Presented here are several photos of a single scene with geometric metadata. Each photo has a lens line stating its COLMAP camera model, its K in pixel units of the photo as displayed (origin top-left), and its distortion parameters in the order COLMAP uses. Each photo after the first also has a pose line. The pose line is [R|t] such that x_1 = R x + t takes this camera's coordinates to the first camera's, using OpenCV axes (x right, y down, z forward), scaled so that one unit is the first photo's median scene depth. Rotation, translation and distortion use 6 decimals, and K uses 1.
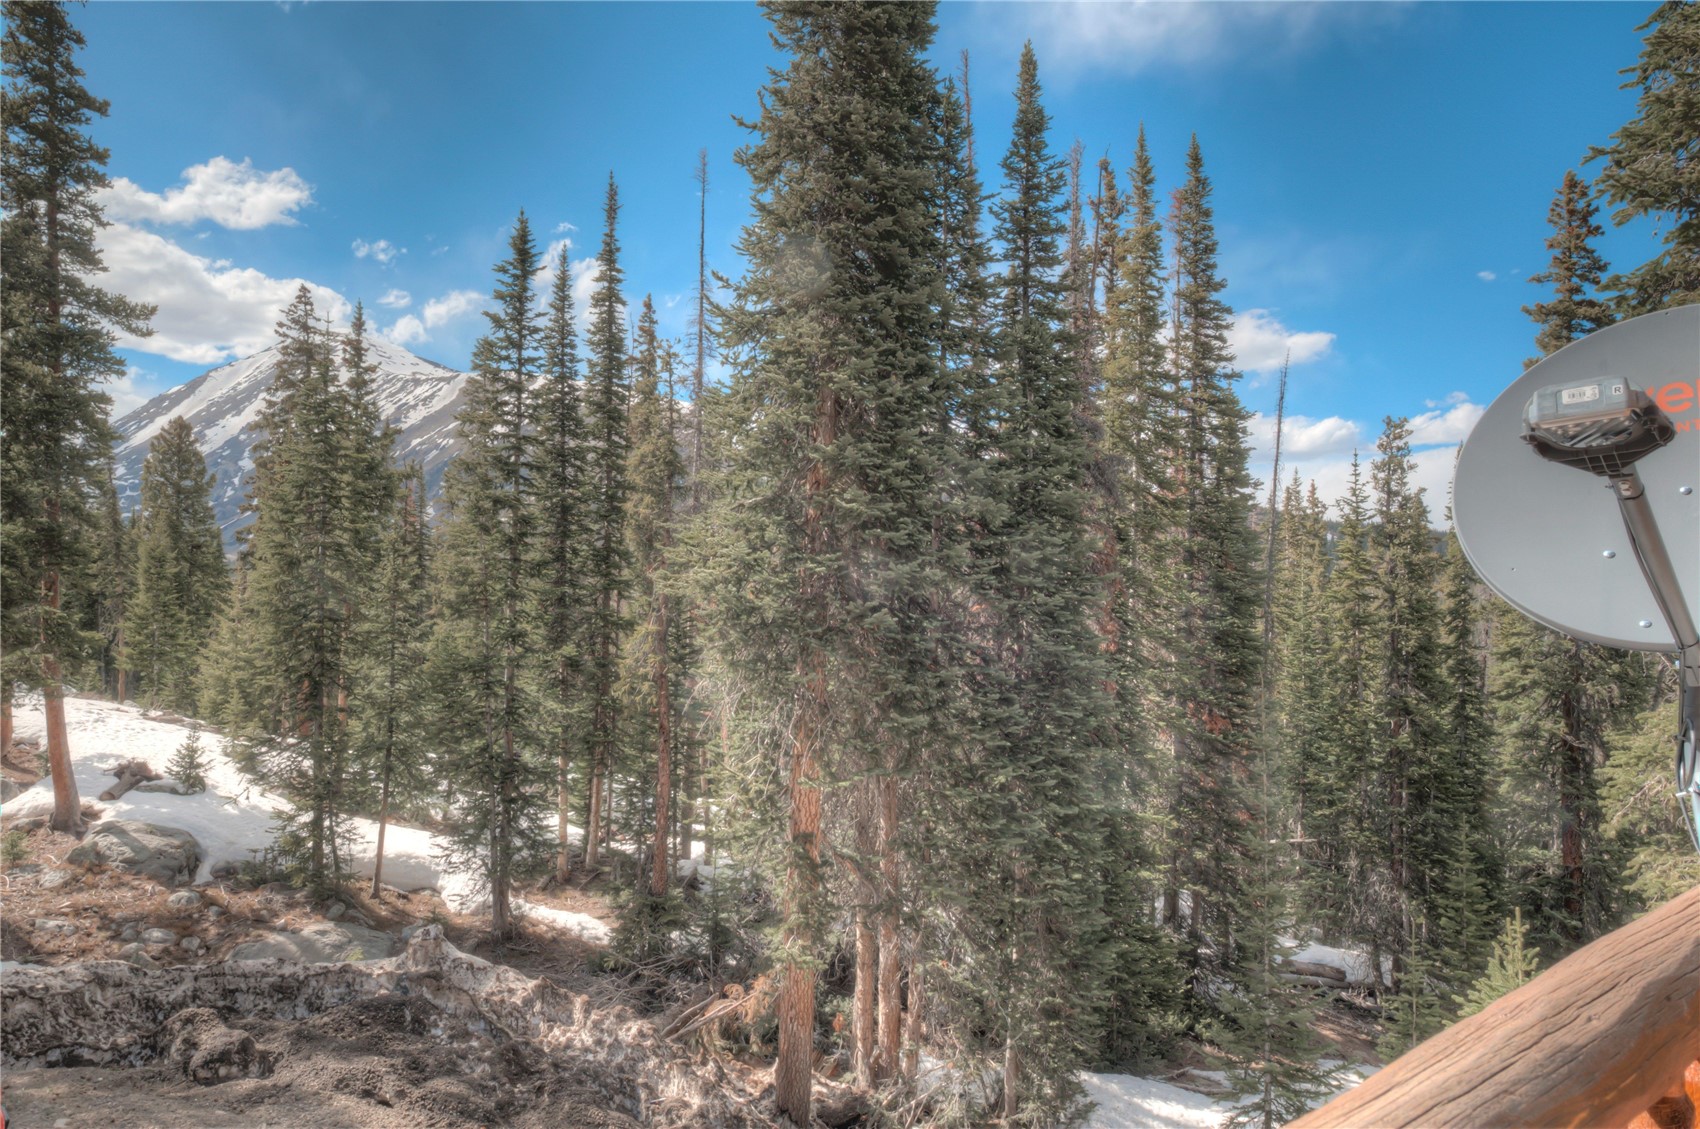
lens RADIAL K [[1099.7, 0, 851.3], [0, 1099.7, 558.7], [0, 0, 1]] dist [0.000378, 0.001302]
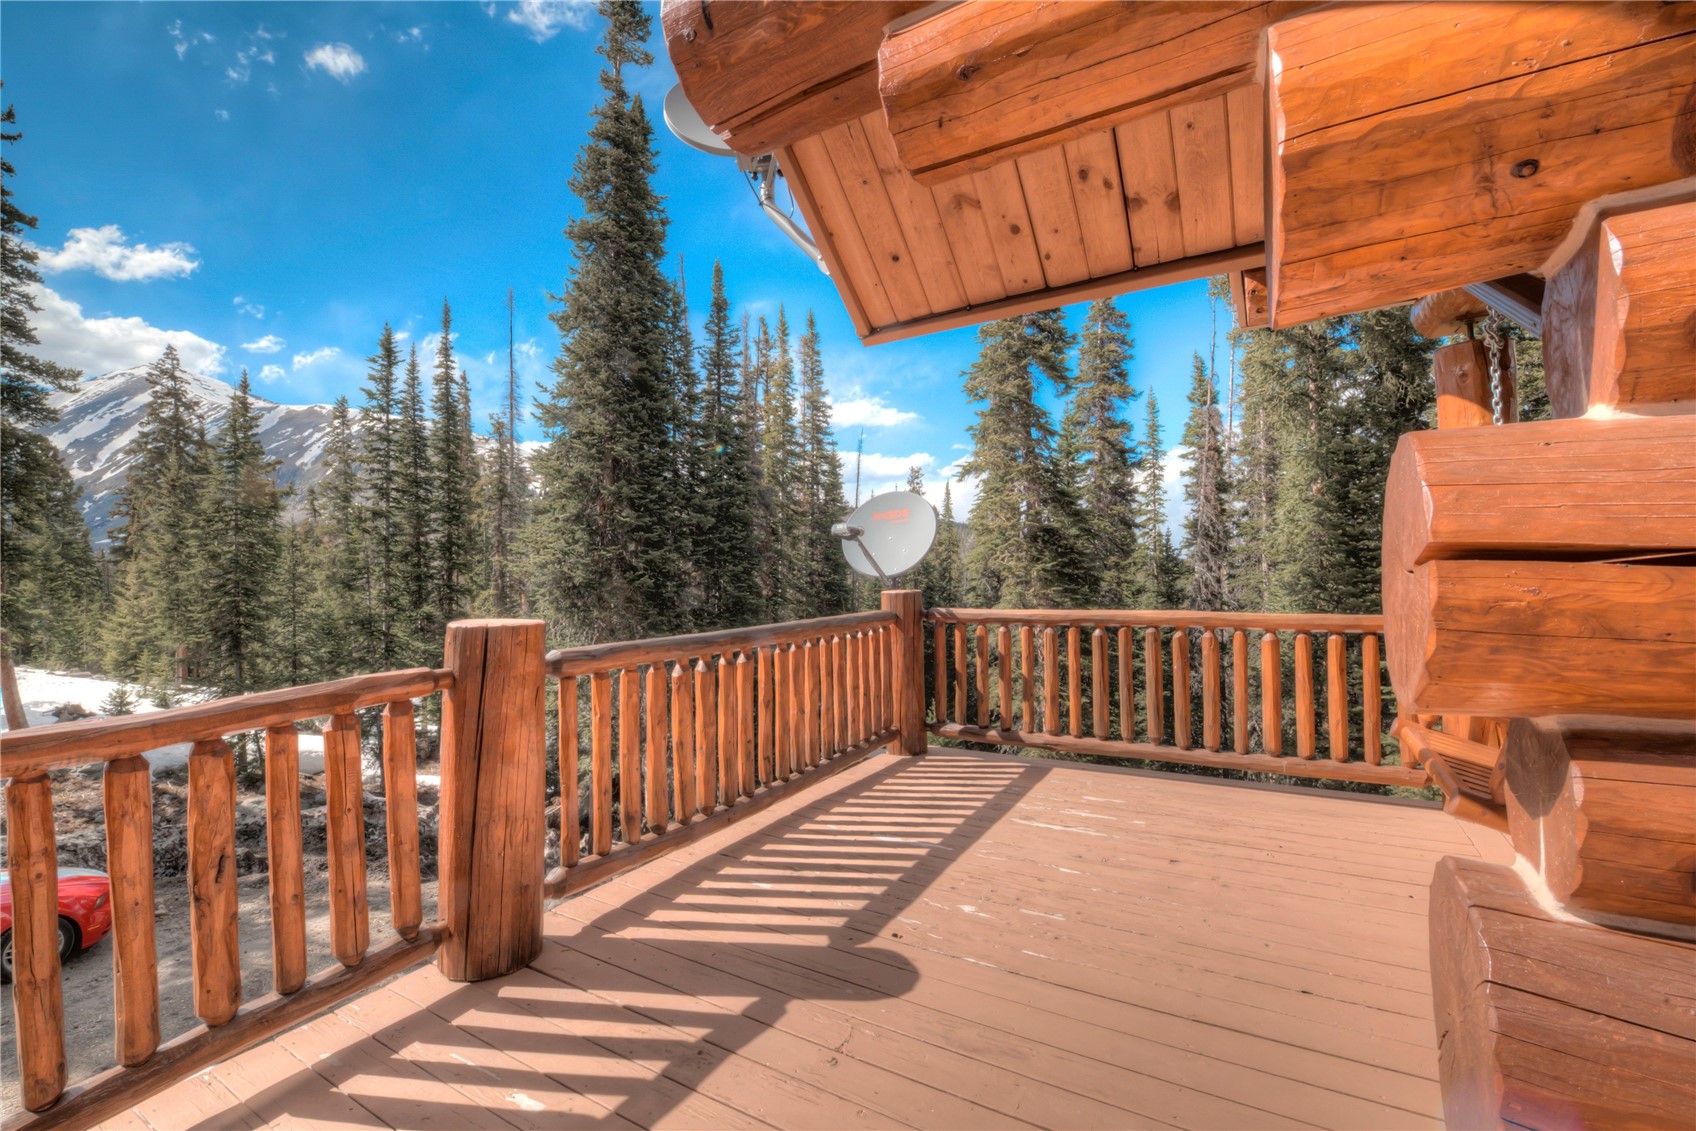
lens RADIAL K [[720.2, 0, 849.9], [0, 720.2, 562.6], [0, 0, 1]] dist [-0.012085, -0.000625]
pose [[0.943585, -0.023696, 0.330283, -0.028767], [0.013878, 0.999390, 0.032054, -0.006354], [-0.330841, -0.025662, 0.943338, -0.156869]]
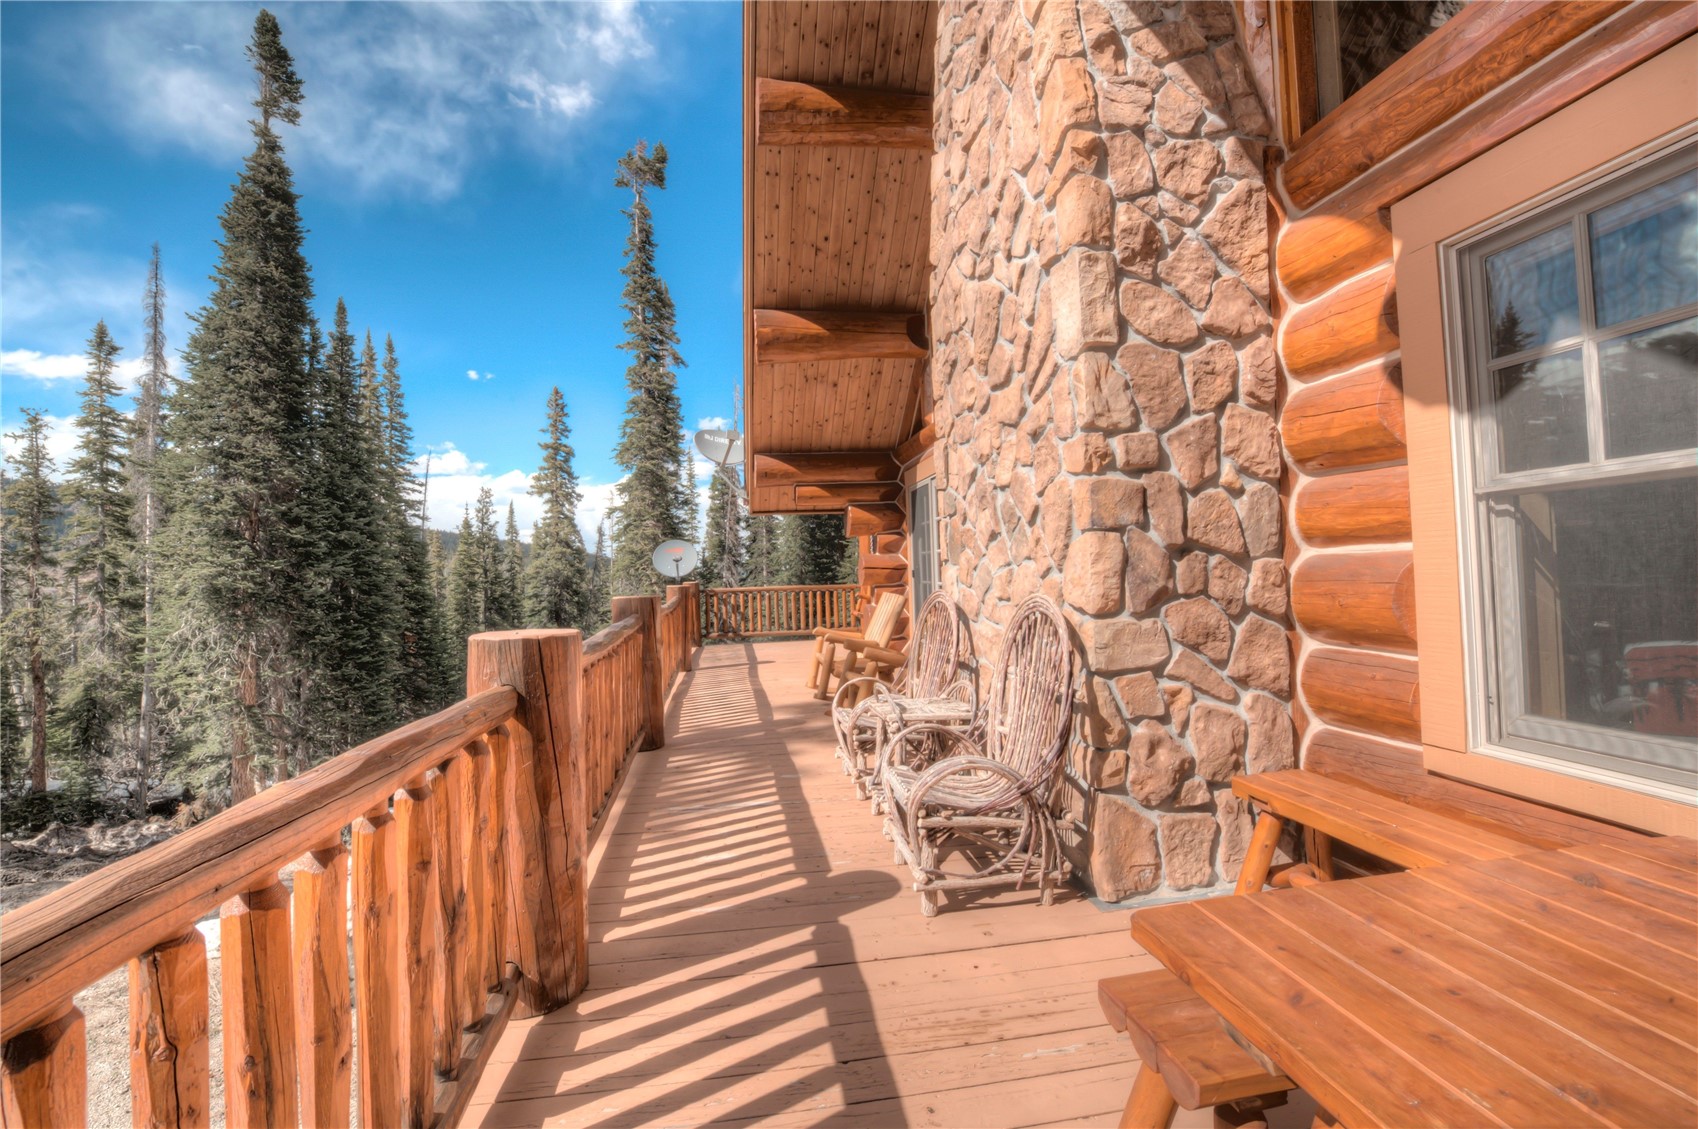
lens RADIAL K [[721.0, 0, 835.1], [0, 721.0, 556.1], [0, 0, 1]] dist [-0.012085, -0.000625]
pose [[0.532413, -0.012251, 0.846396, -0.364426], [-0.000627, 0.999889, 0.014866, -0.020176], [-0.846484, -0.008445, 0.532347, -0.349846]]
